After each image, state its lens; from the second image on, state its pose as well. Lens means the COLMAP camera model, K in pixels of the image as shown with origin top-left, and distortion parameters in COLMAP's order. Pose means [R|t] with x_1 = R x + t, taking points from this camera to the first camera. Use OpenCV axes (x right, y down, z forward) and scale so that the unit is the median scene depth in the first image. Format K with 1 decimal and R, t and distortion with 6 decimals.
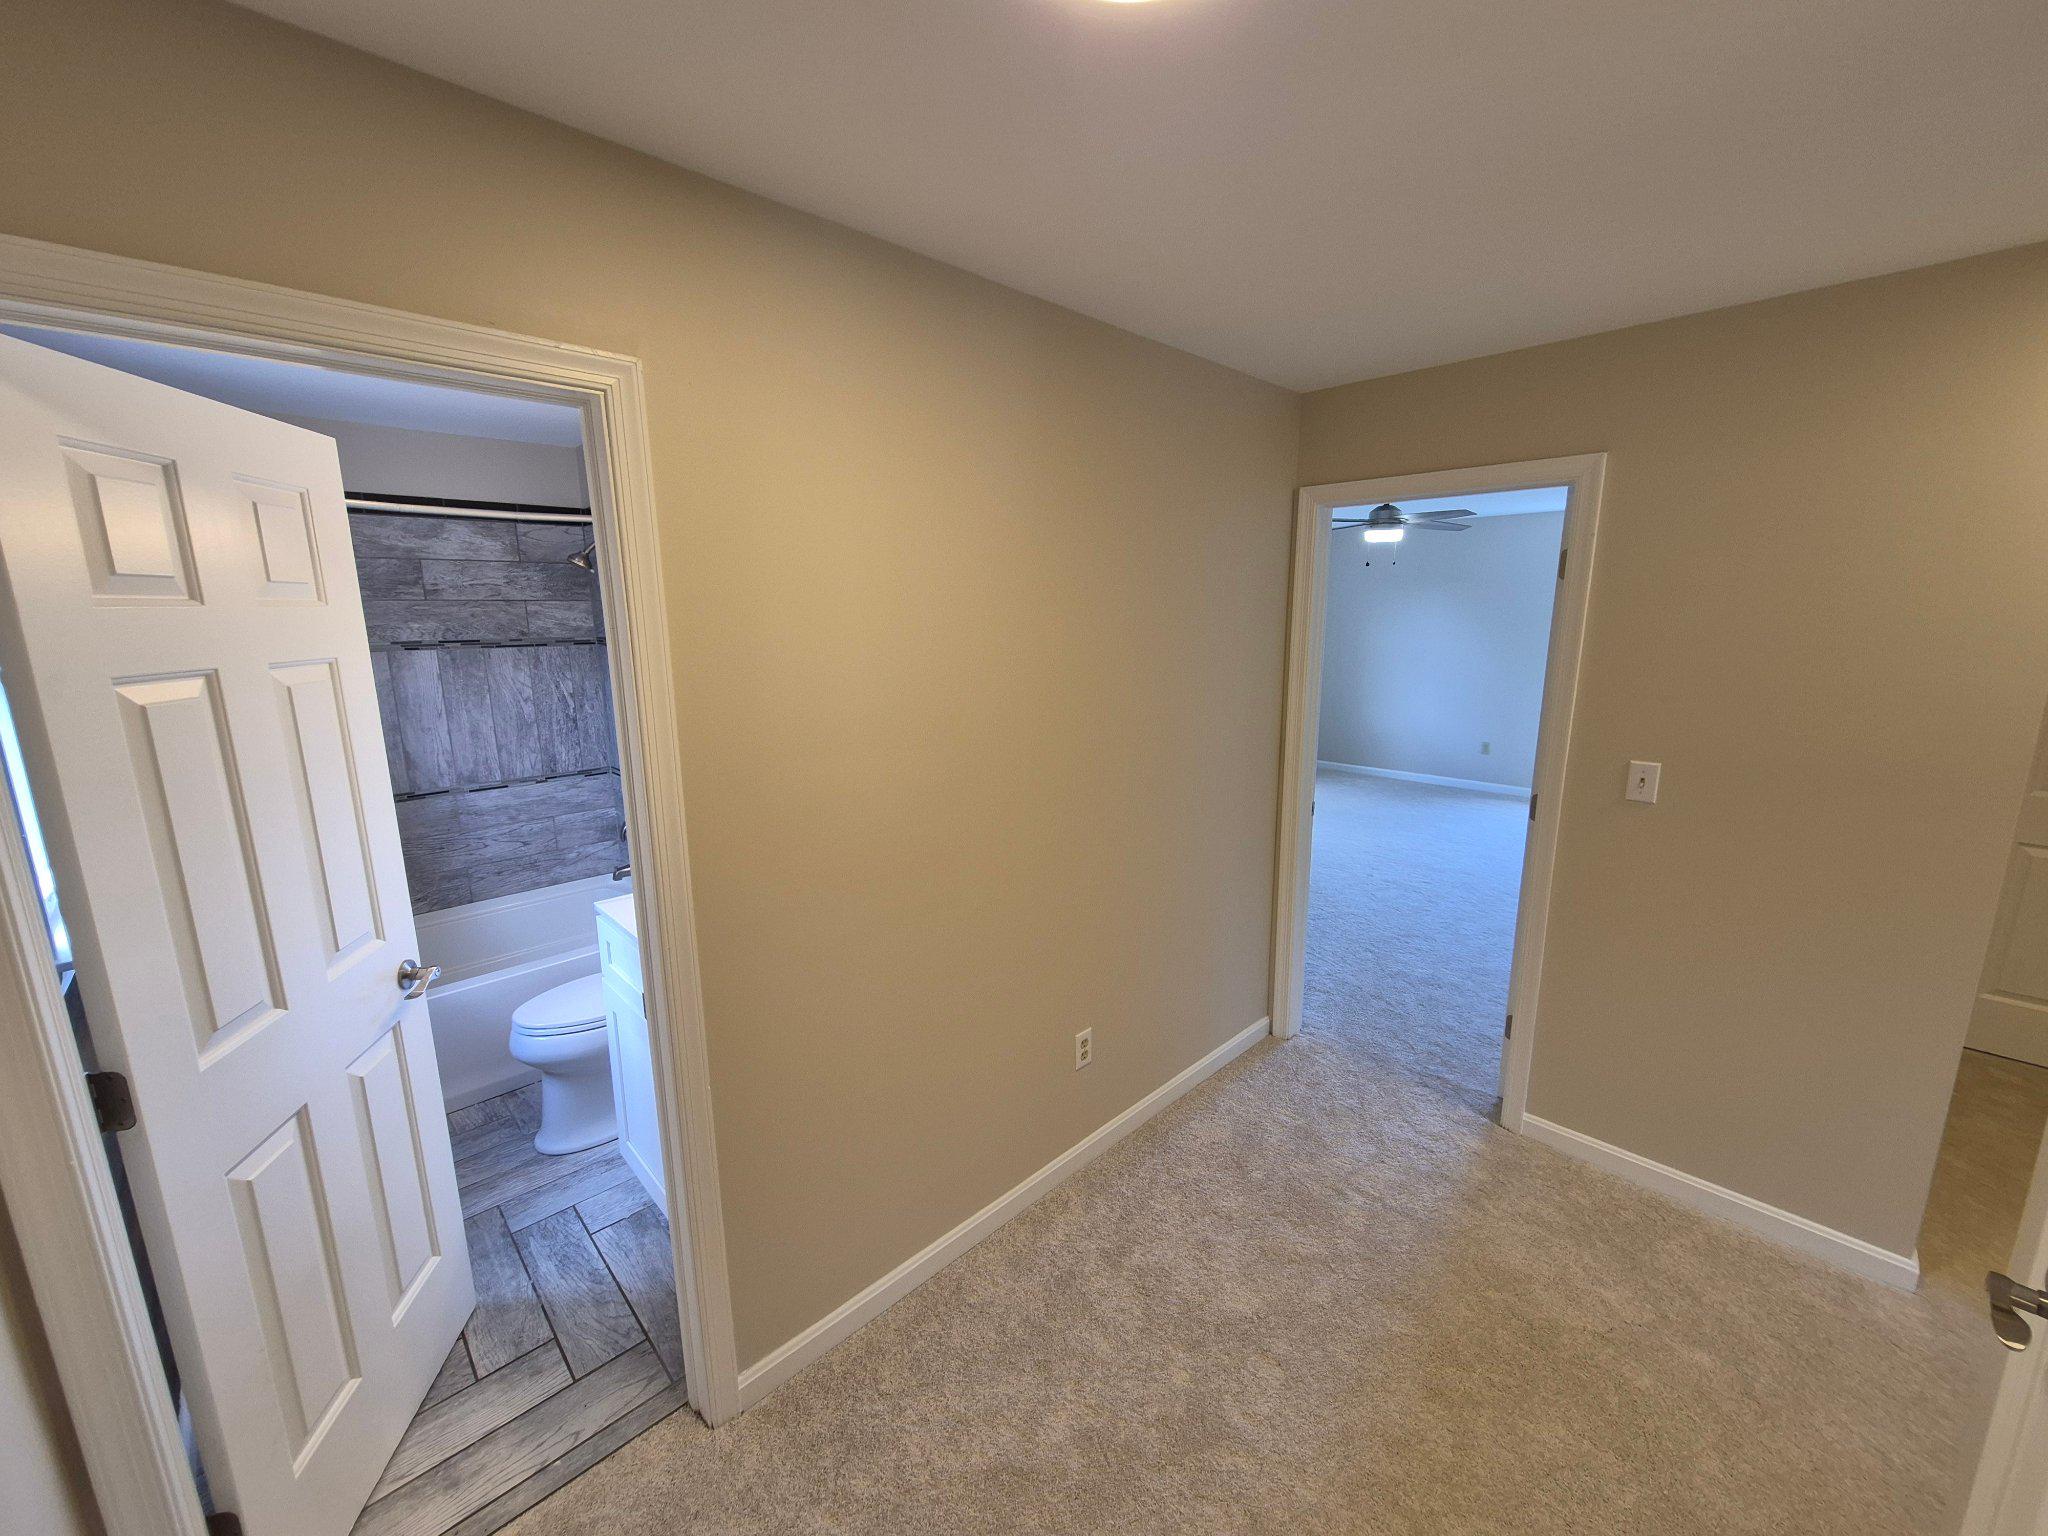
lens RADIAL K [[806.2, 0, 1029.8], [0, 806.2, 771.1], [0, 0, 1]] dist [0.000742, -0.000944]
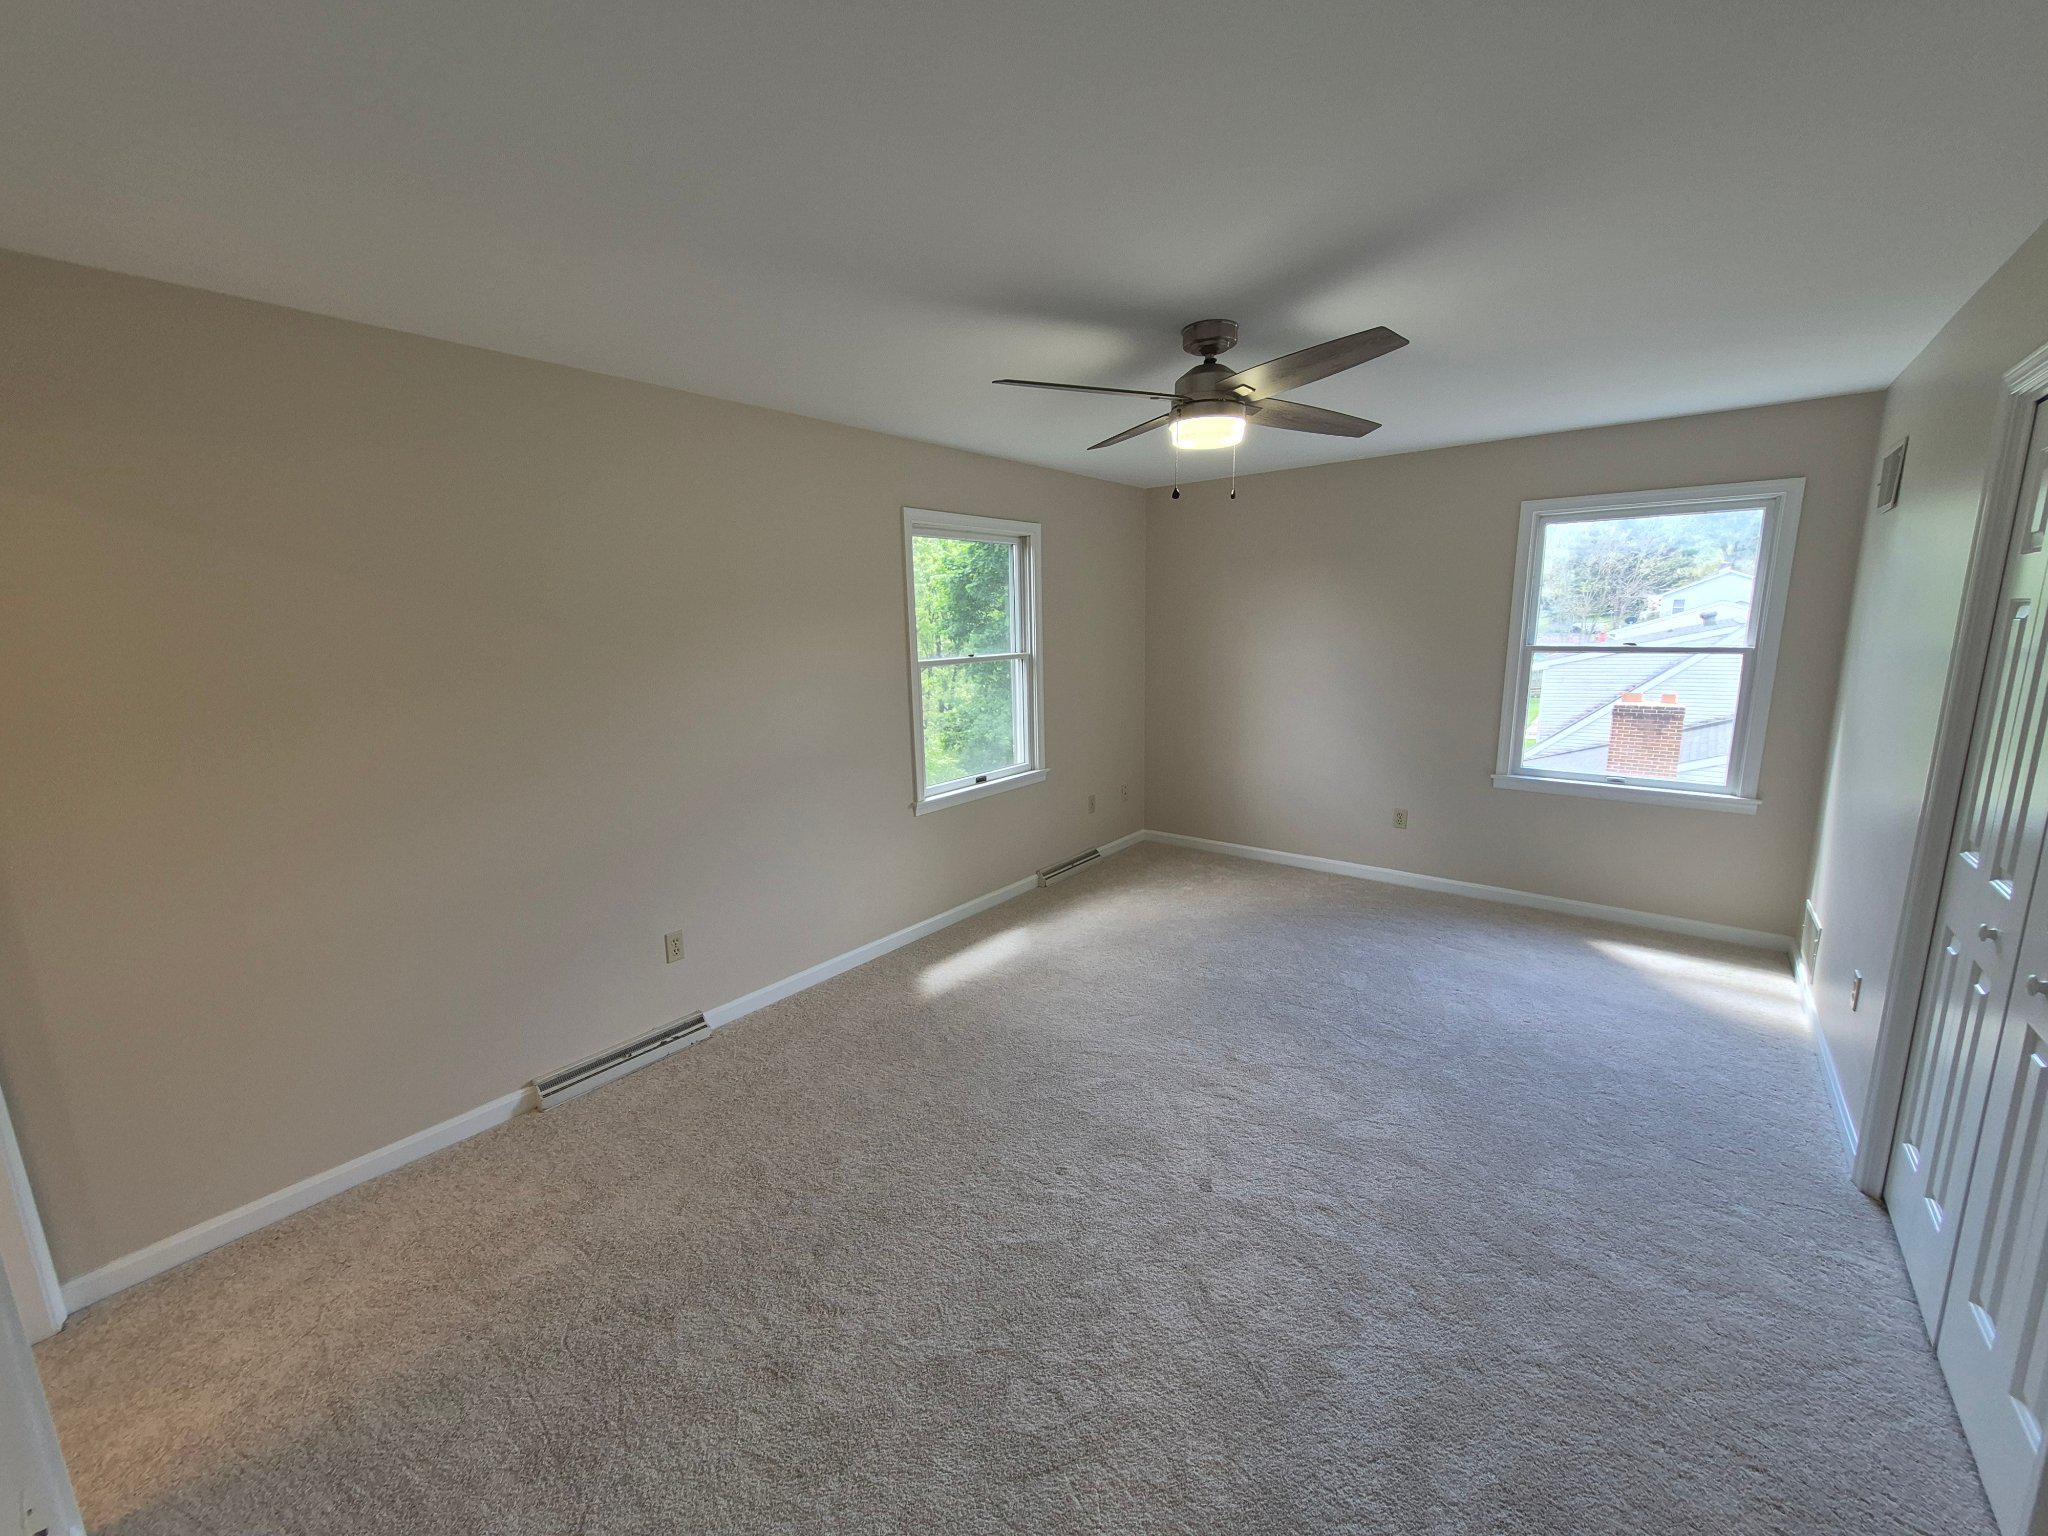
lens RADIAL K [[806.2, 0, 1029.8], [0, 806.2, 771.1], [0, 0, 1]] dist [0.000742, -0.000944]
pose [[0.992364, -0.033726, 0.118645, 0.270651], [0.035742, 0.999250, -0.014904, -0.091734], [-0.118053, 0.019031, 0.992825, 0.544995]]
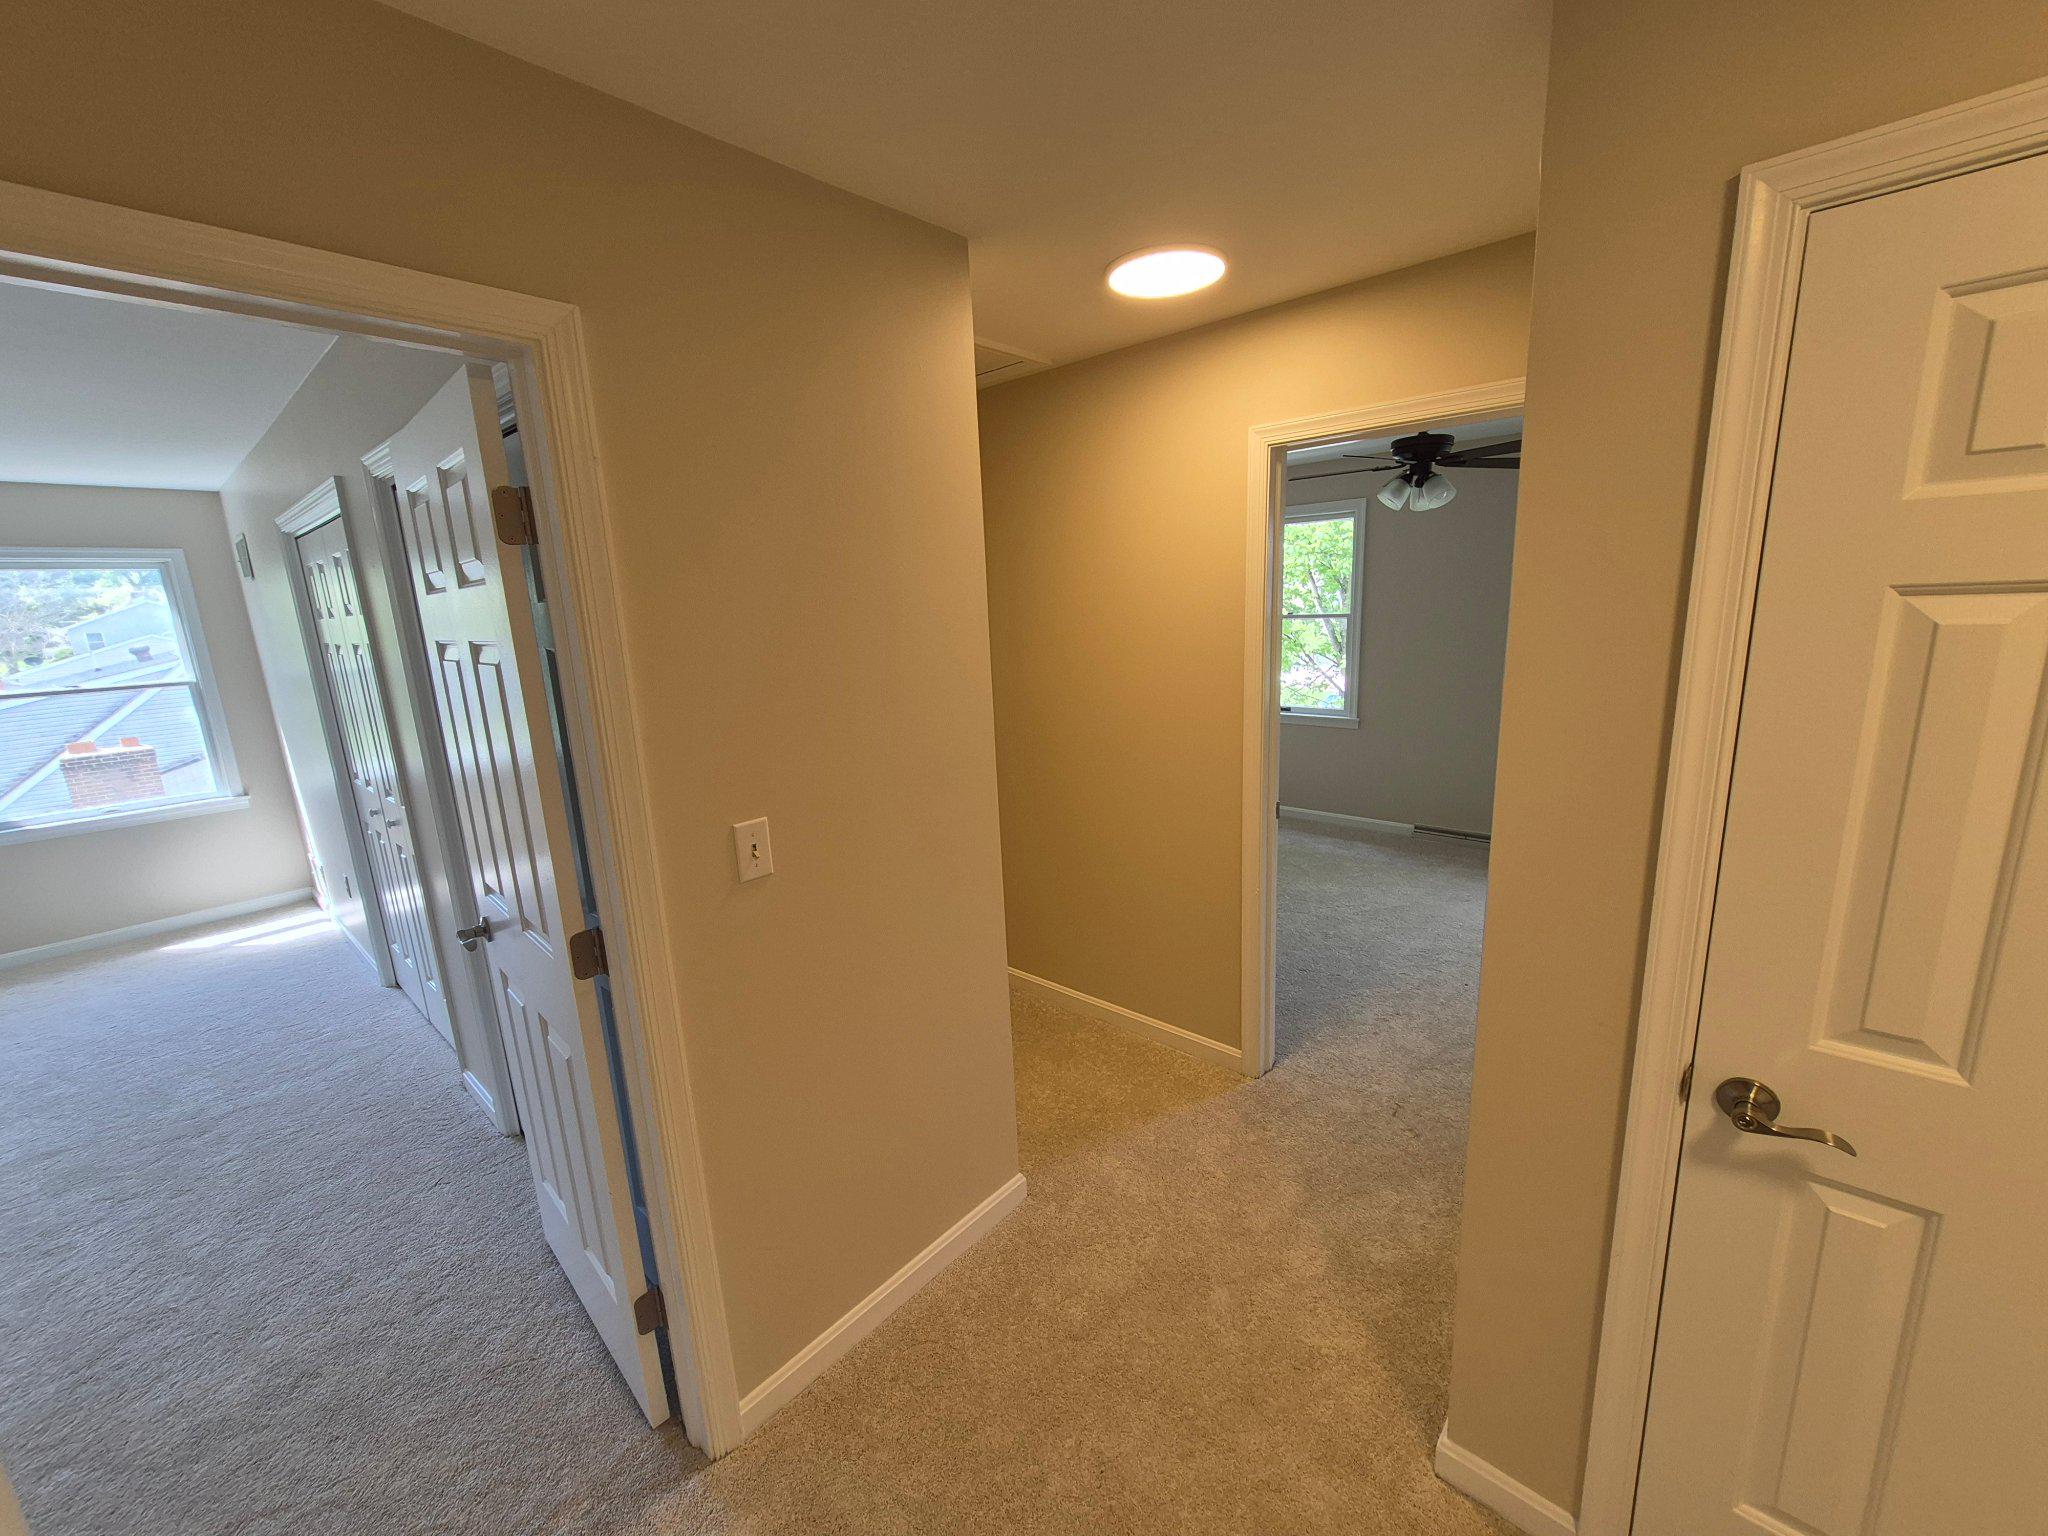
lens RADIAL K [[806.2, 0, 1029.8], [0, 806.2, 771.1], [0, 0, 1]] dist [0.000742, -0.000944]
pose [[-0.074022, -0.197918, 0.977420, 0.042807], [0.243247, 0.946922, 0.210164, -0.057695], [-0.967136, 0.253311, -0.021950, 0.334268]]
